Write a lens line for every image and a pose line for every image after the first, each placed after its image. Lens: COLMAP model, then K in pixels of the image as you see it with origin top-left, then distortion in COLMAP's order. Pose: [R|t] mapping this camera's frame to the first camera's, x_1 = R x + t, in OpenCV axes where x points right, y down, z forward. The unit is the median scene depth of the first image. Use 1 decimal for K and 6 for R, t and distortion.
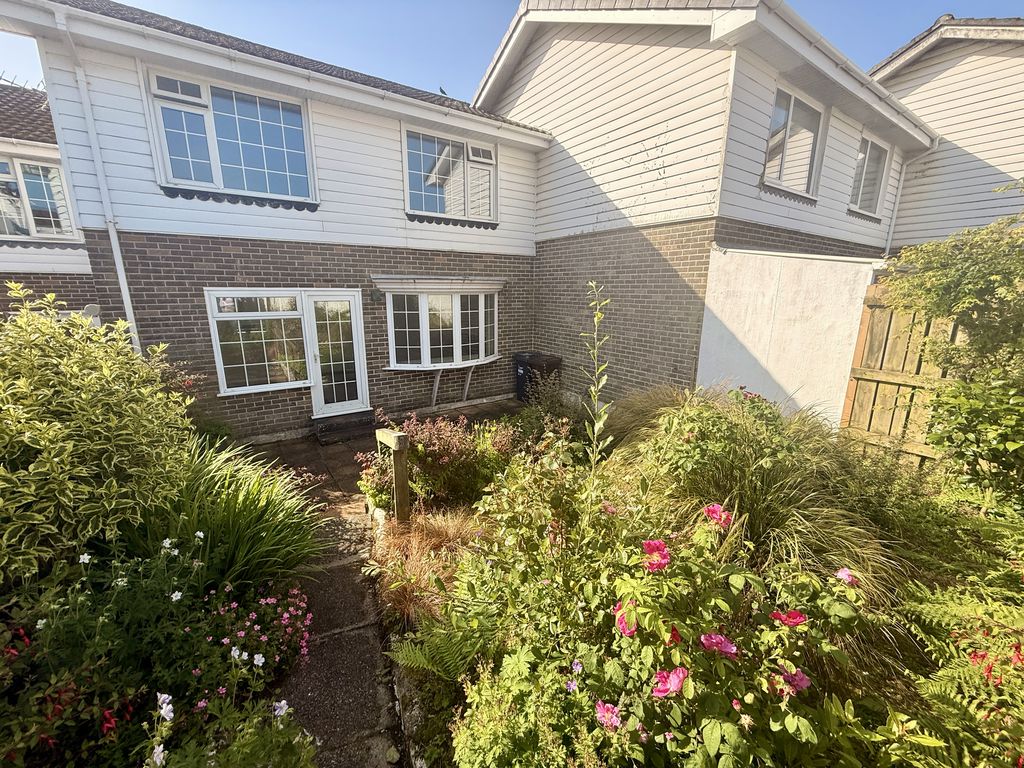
lens RADIAL K [[408.0, 0, 509.8], [0, 408.0, 381.9], [0, 0, 1]] dist [0.001653, 0.000255]
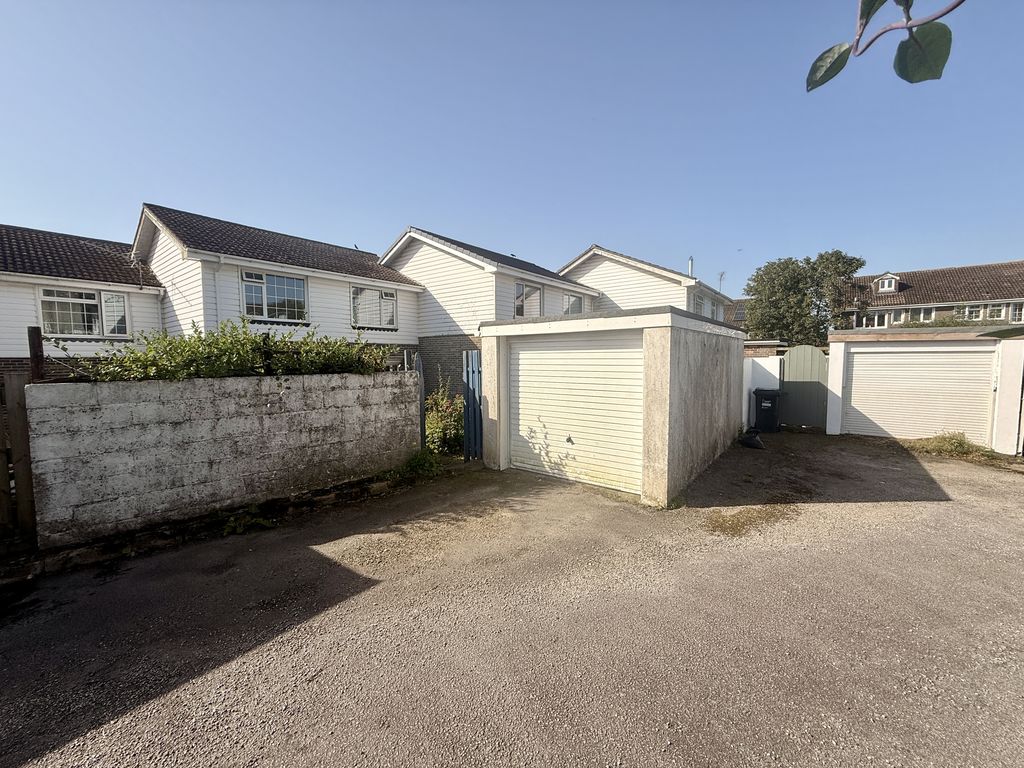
lens RADIAL K [[408.0, 0, 509.8], [0, 408.0, 381.9], [0, 0, 1]] dist [0.001653, 0.000255]
pose [[0.953098, -0.033375, 0.300817, -0.119504], [0.084864, 0.983501, -0.159765, 0.210241], [-0.290521, 0.177800, 0.940205, -0.932072]]
